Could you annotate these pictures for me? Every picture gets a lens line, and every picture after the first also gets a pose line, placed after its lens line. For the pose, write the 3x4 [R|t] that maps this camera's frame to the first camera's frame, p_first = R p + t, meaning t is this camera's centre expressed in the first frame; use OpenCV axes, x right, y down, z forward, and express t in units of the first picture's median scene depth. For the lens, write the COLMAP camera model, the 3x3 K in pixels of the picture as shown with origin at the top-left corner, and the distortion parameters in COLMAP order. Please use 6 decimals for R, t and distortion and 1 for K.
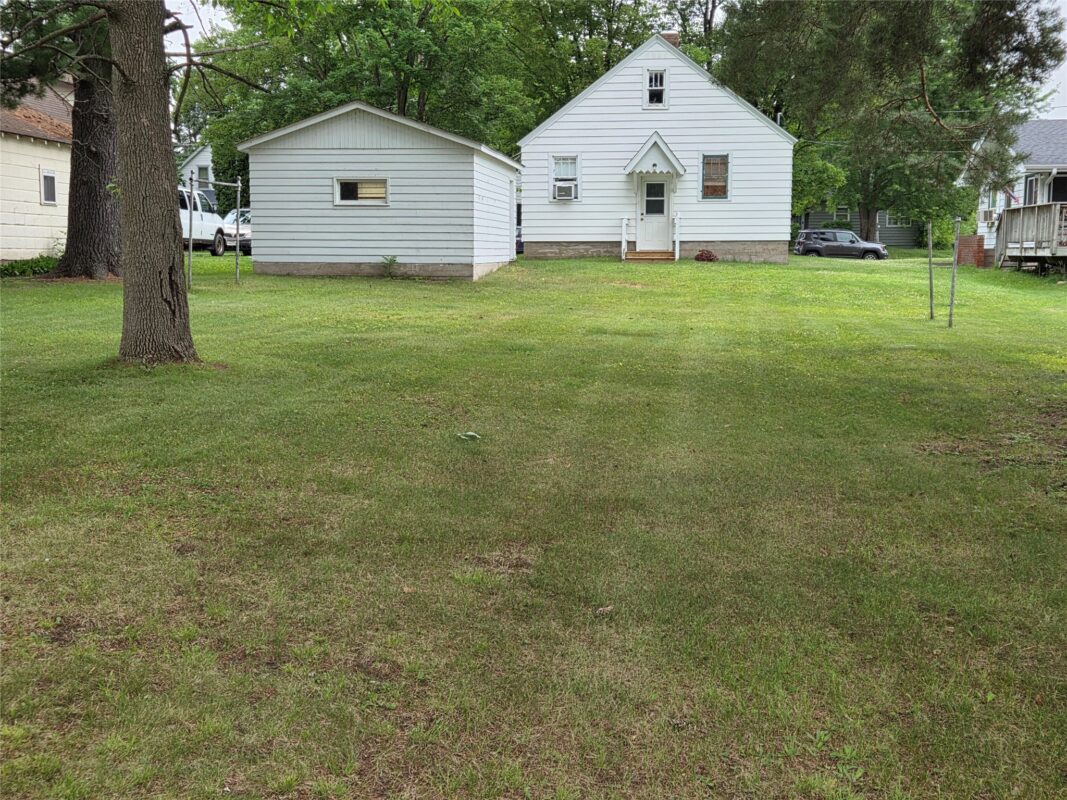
lens RADIAL K [[1378.5, 0, 534.6], [0, 1378.5, 399.1], [0, 0, 1]] dist [0.025033, 0.000000]
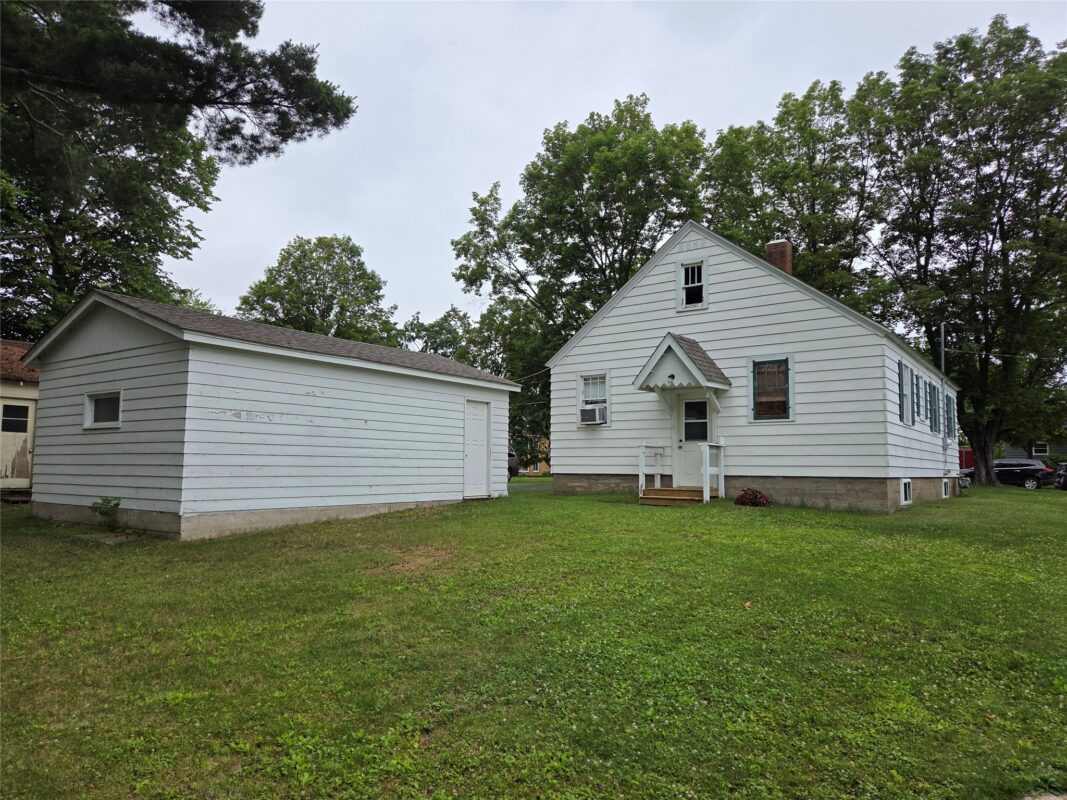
lens RADIAL K [[713.1, 0, 532.6], [0, 713.1, 402.2], [0, 0, 1]] dist [0.109281, 0.001418]
pose [[0.866749, -0.039434, -0.497183, 0.211552], [-0.062146, 0.980561, -0.186114, -0.074660], [0.494858, 0.192212, 0.847449, 0.610585]]
